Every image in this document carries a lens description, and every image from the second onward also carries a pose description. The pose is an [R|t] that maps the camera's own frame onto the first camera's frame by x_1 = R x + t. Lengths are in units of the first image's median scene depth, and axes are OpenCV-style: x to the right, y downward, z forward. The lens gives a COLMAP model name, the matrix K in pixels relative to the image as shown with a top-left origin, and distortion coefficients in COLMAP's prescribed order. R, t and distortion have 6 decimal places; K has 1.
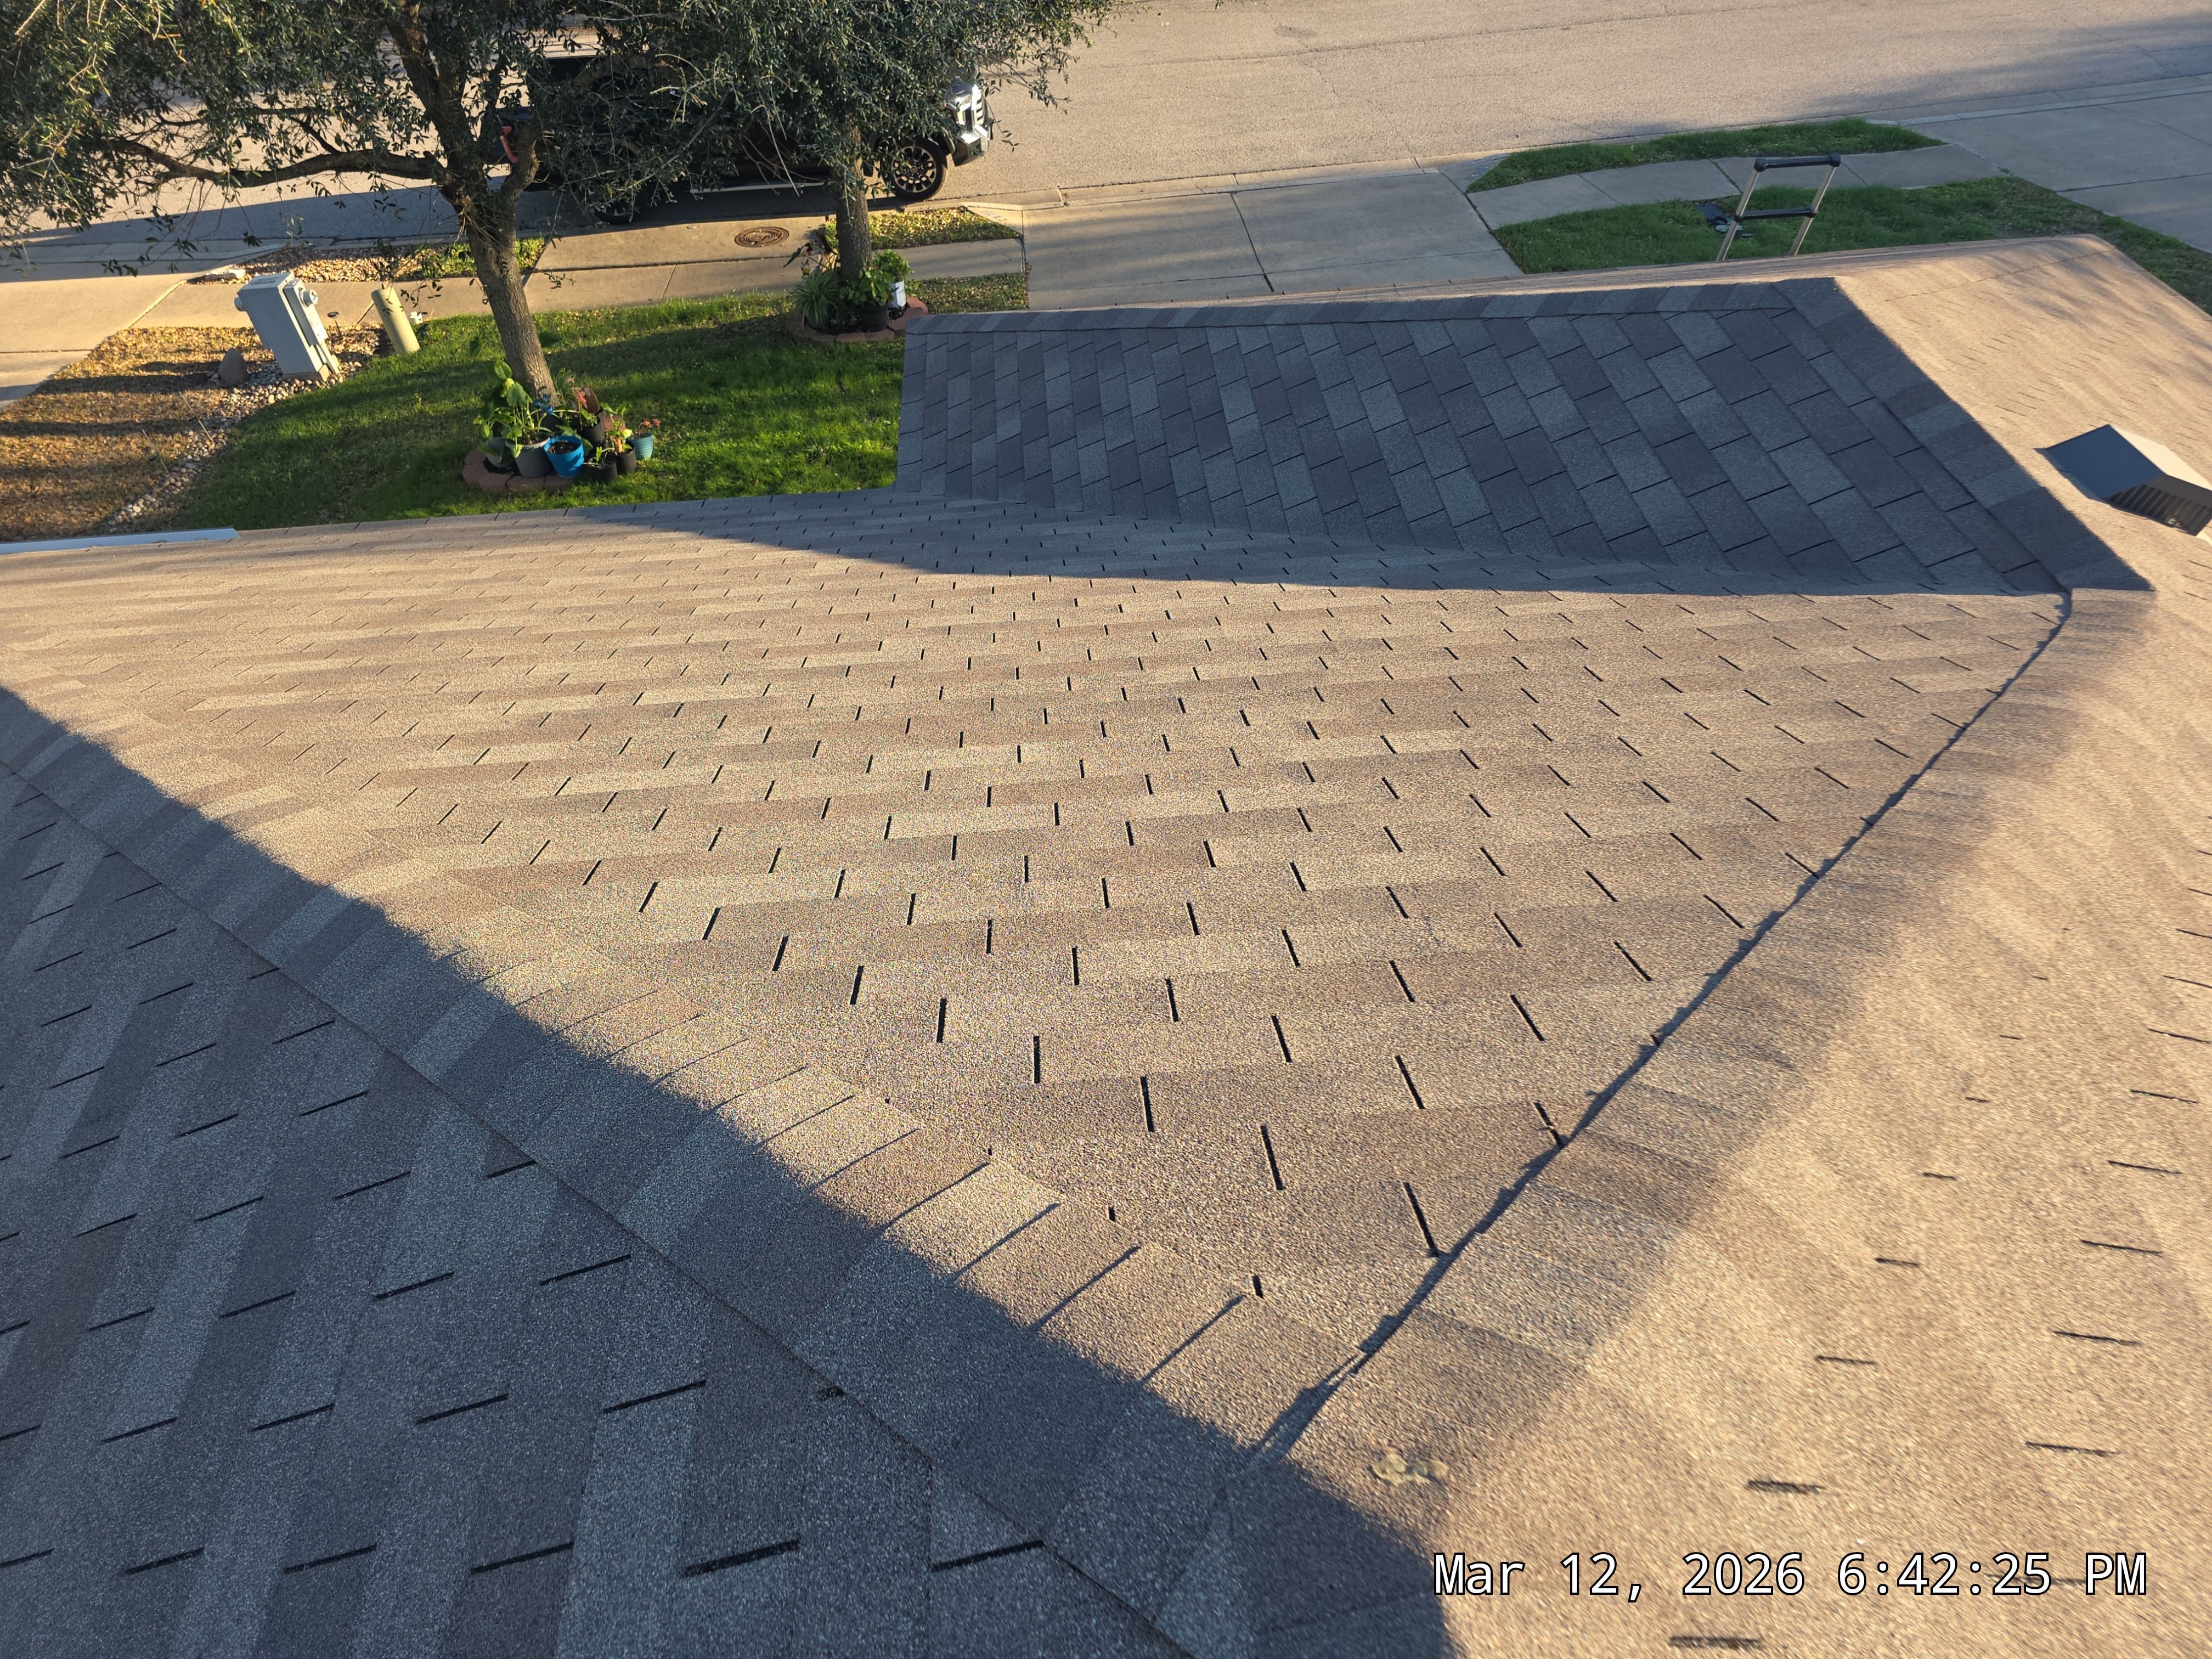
lens RADIAL K [[1444.4, 0, 1117.9], [0, 1444.4, 851.3], [0, 0, 1]] dist [0.057039, -0.041970]
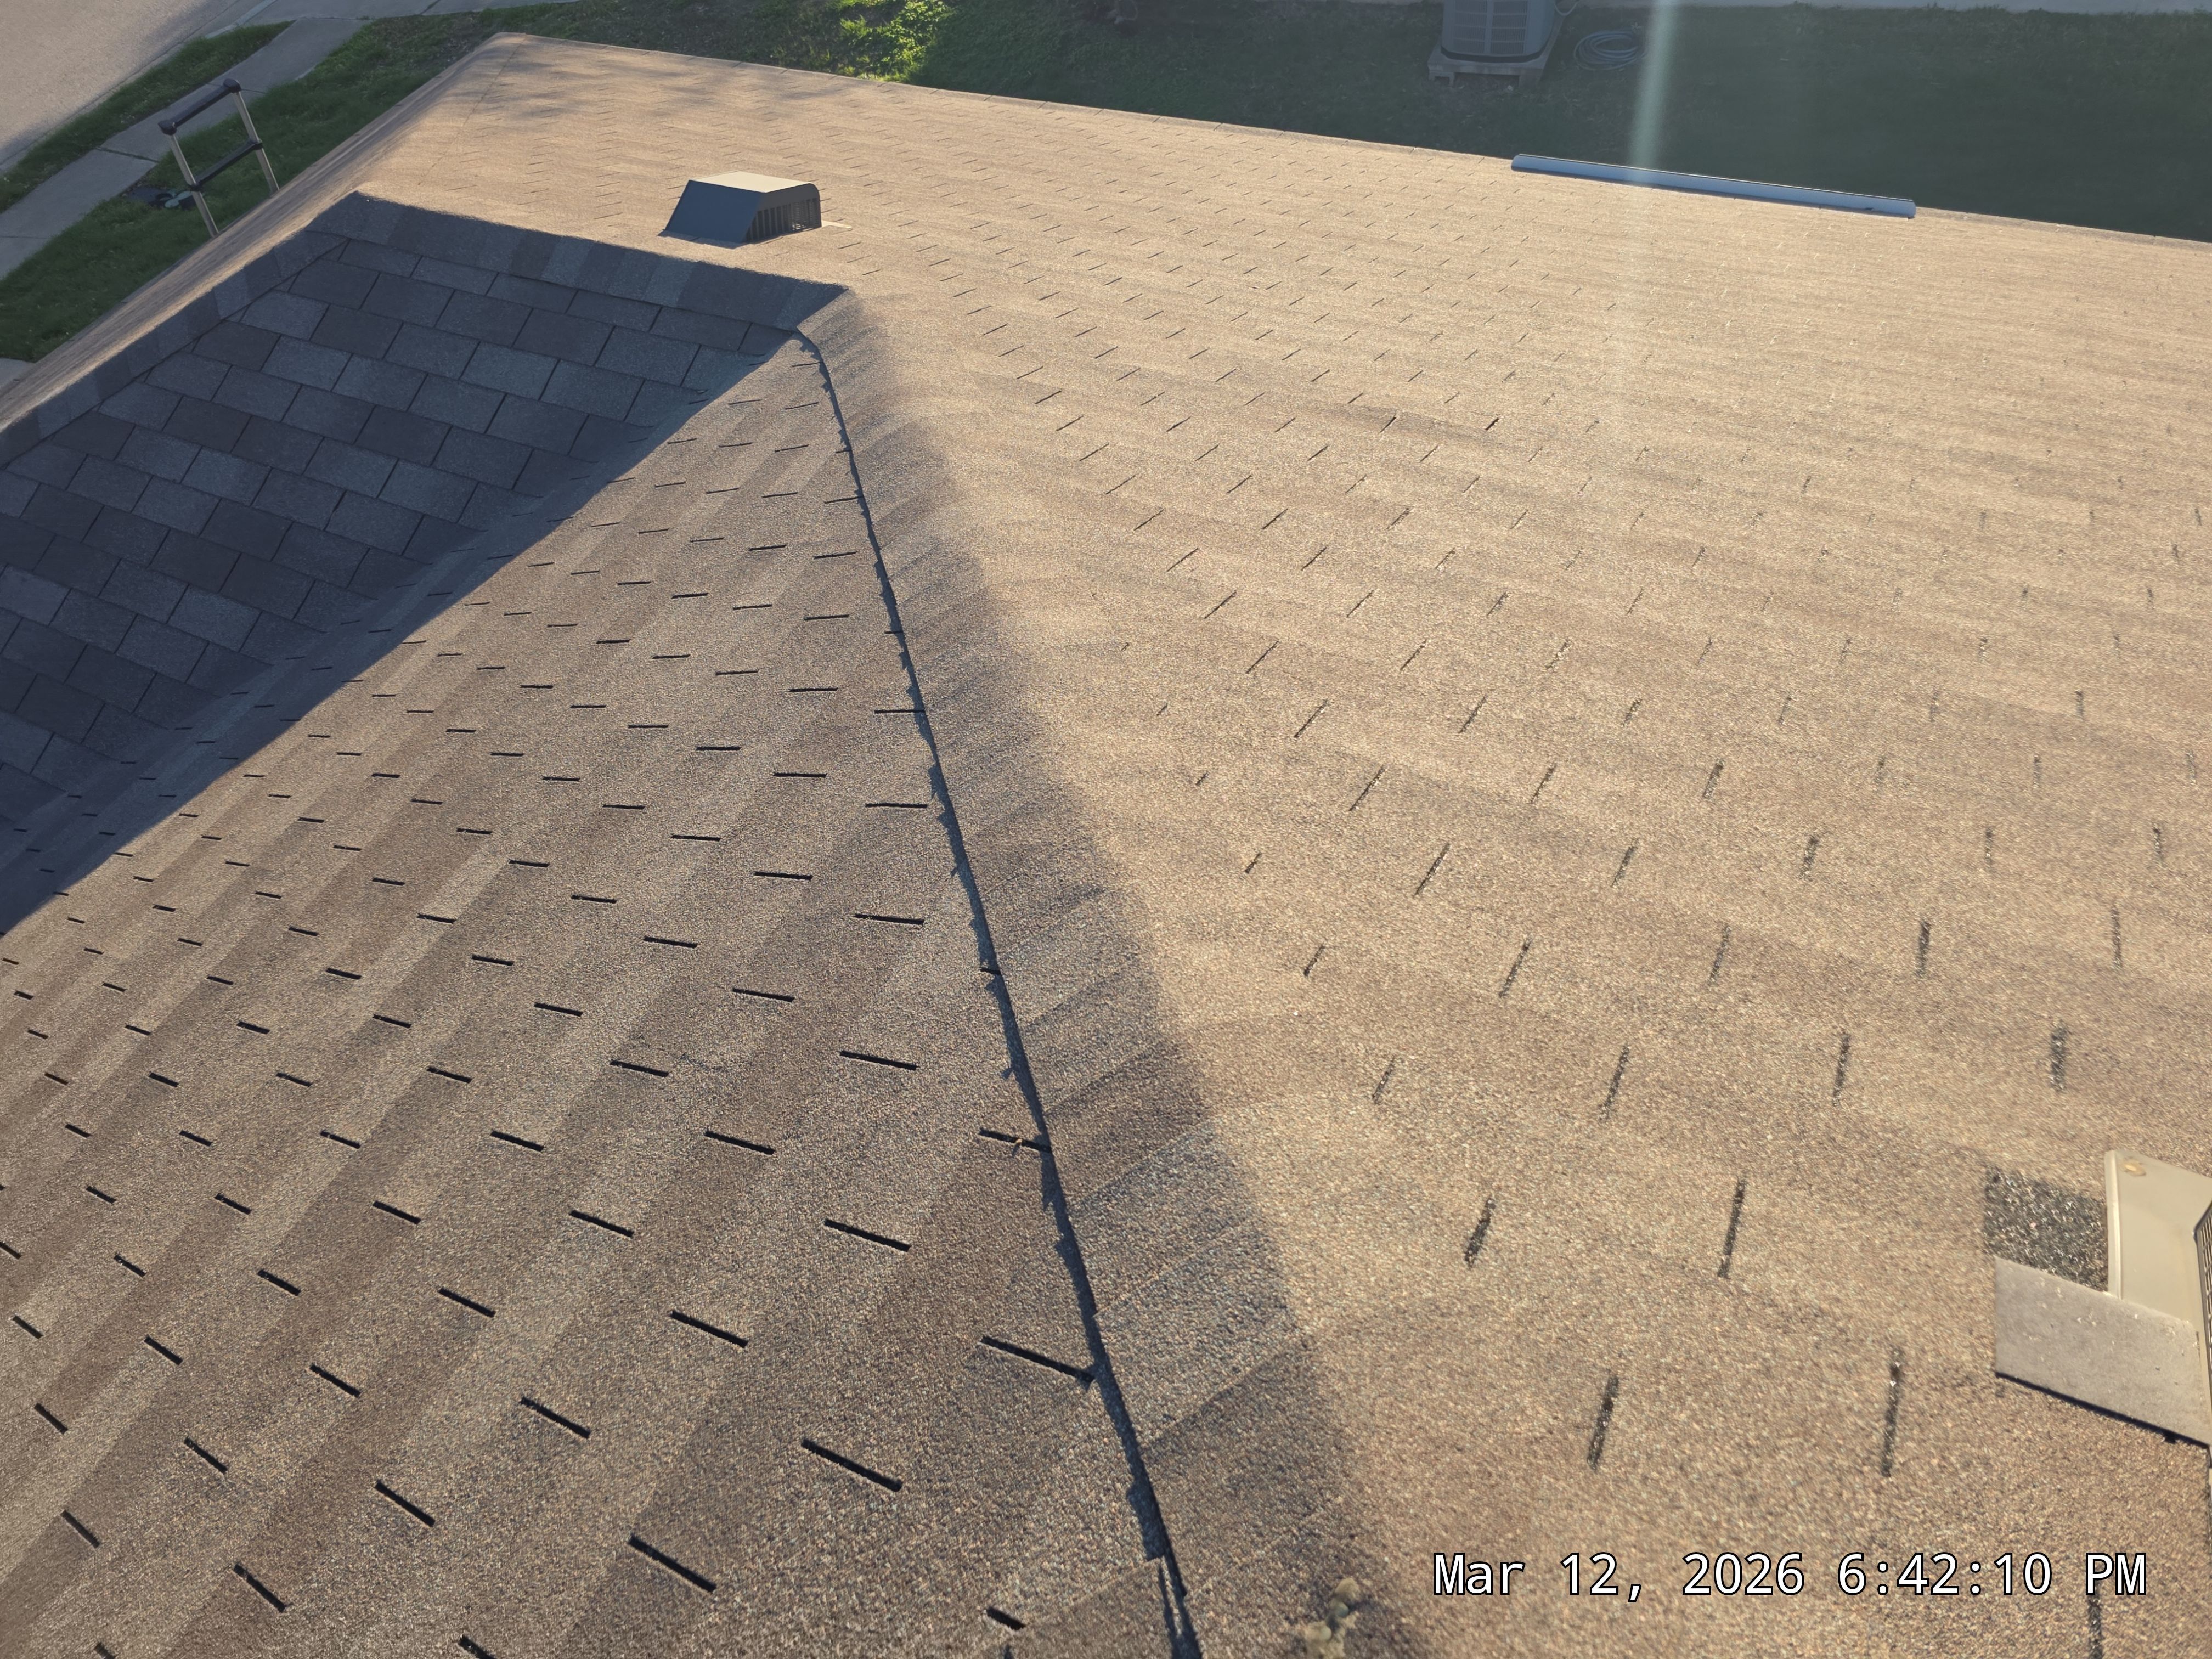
lens RADIAL K [[1467.4, 0, 1118.3], [0, 1467.4, 795.0], [0, 0, 1]] dist [0.074555, -0.071533]
pose [[0.518747, -0.690114, 0.504624, 0.011836], [0.676262, 0.692345, 0.251649, -0.060832], [-0.523040, 0.210716, 0.825850, 0.087866]]
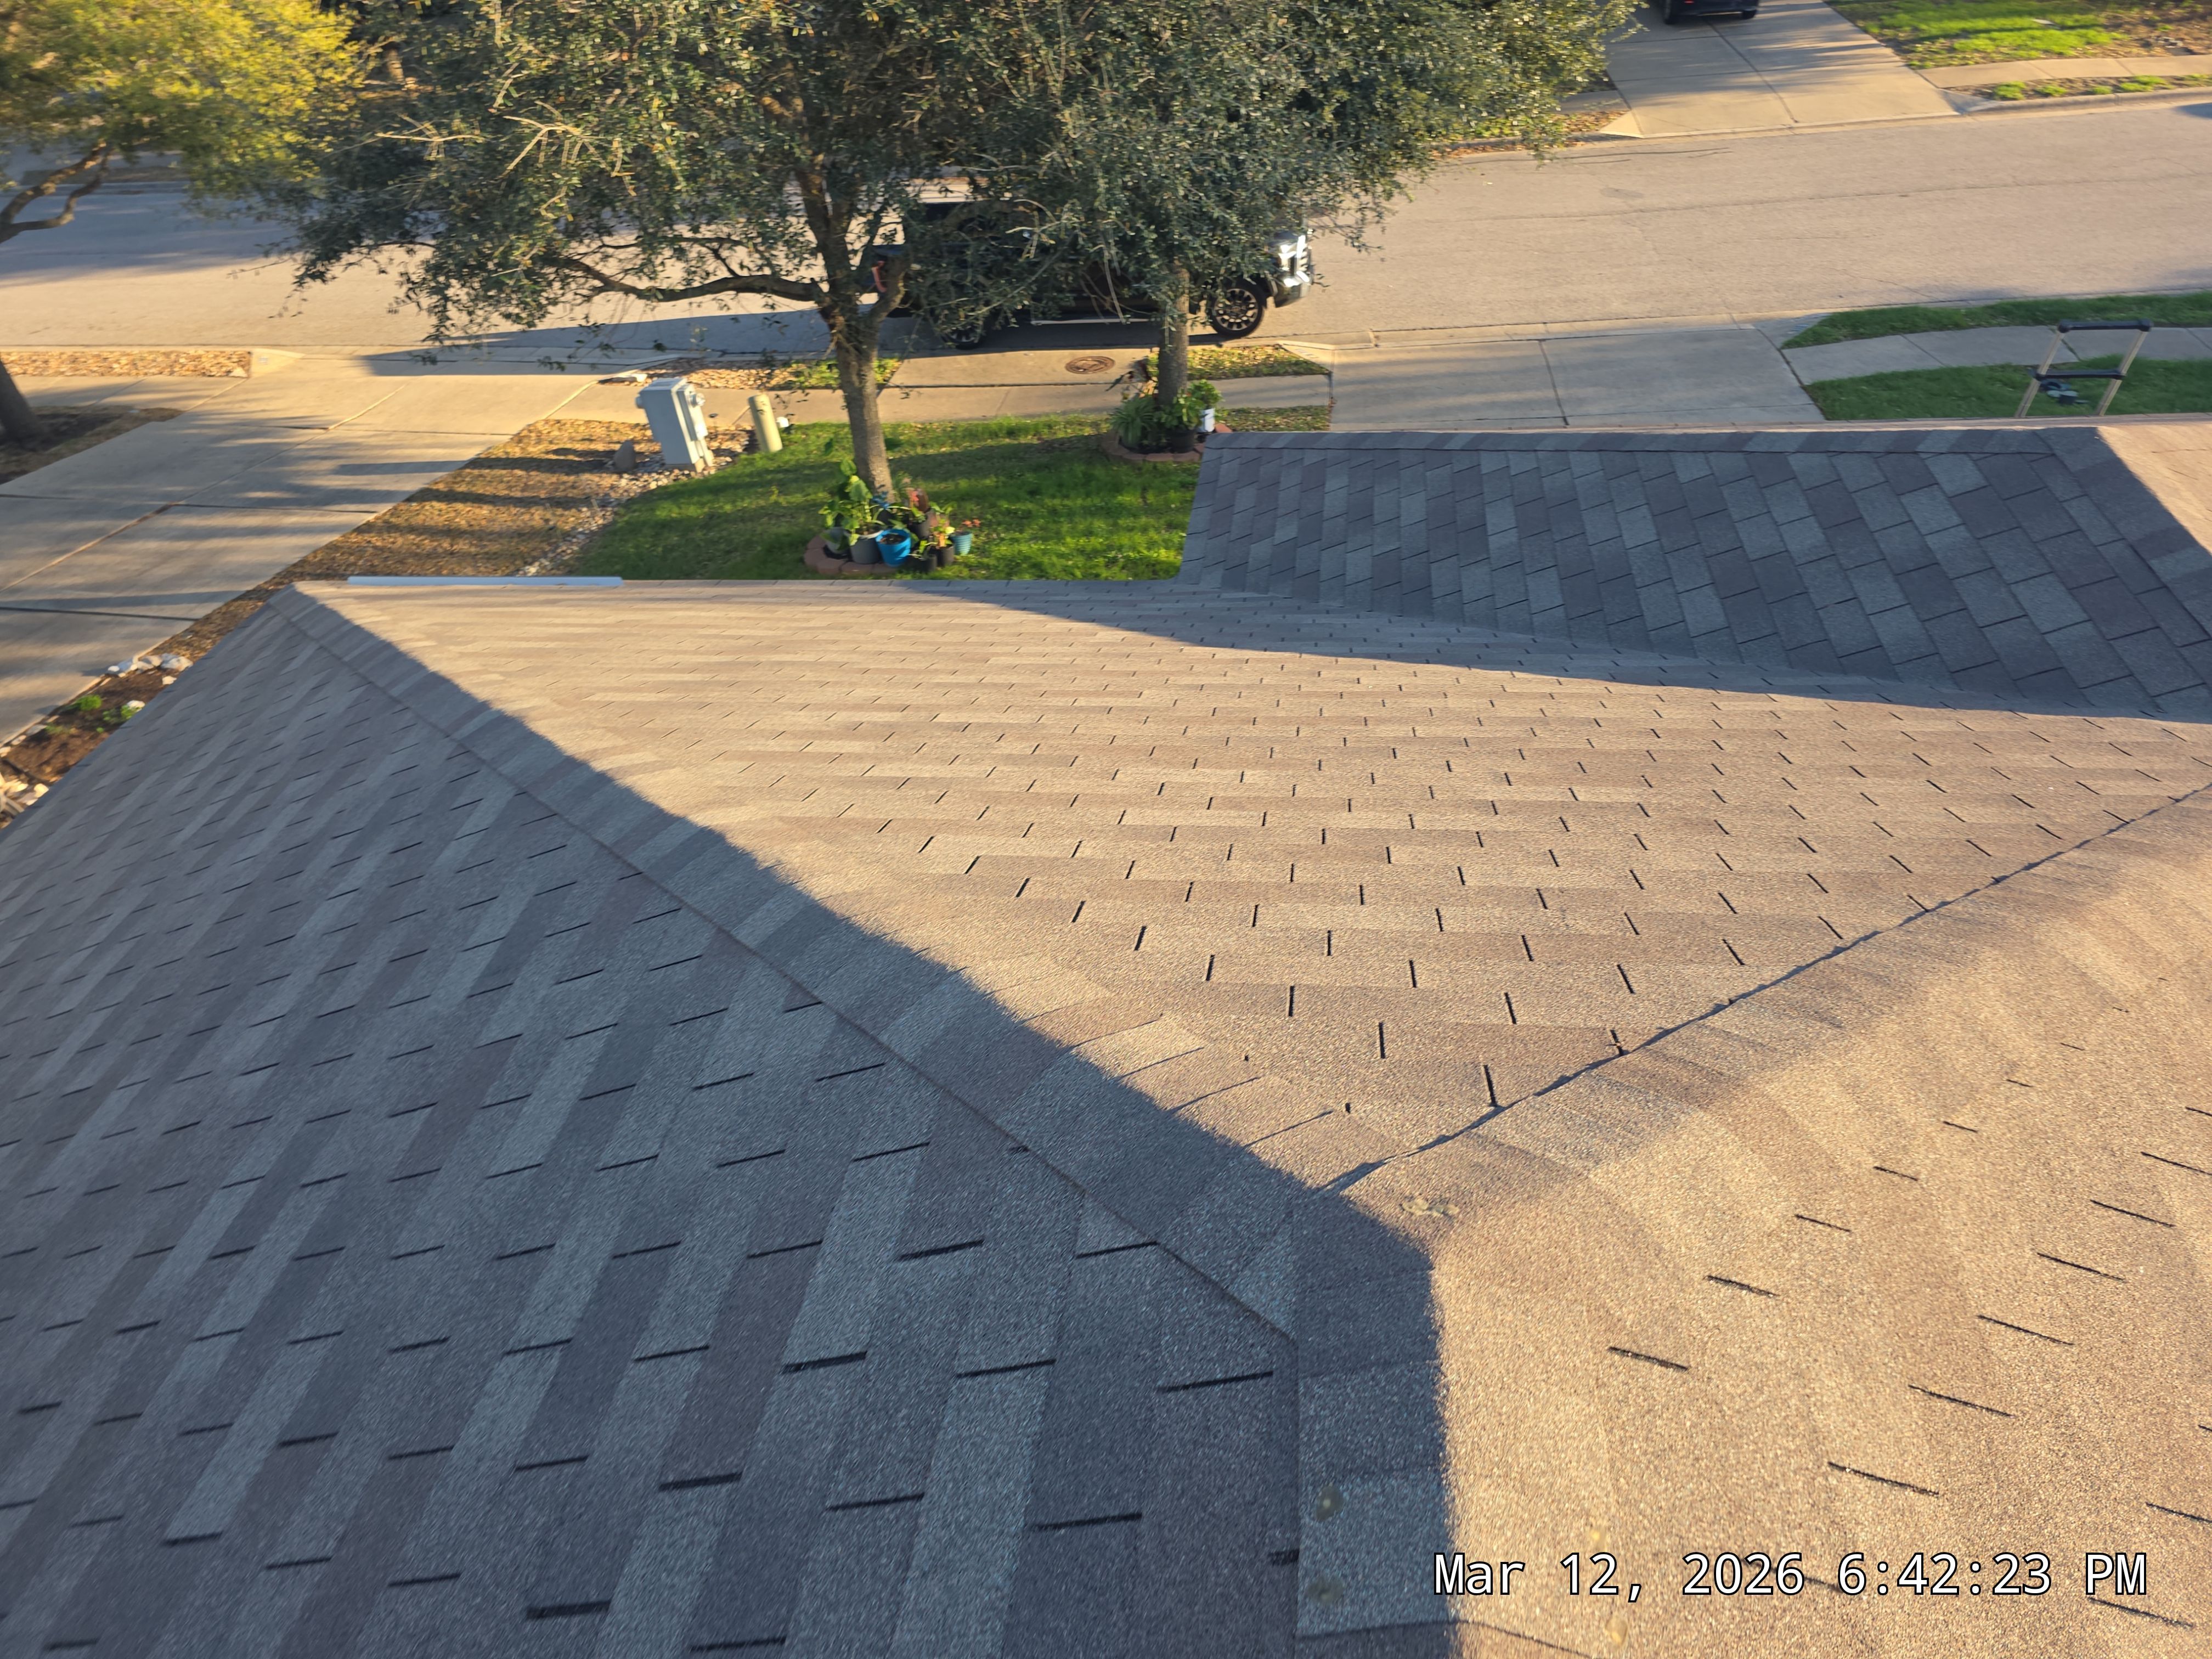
lens RADIAL K [[1444.0, 0, 1153.6], [0, 1444.0, 840.9], [0, 0, 1]] dist [0.065583, -0.051074]
pose [[0.982812, 0.094119, -0.158815, 0.041956], [-0.108018, 0.990822, -0.081262, 0.072612], [0.149709, 0.097020, 0.983958, -0.121487]]
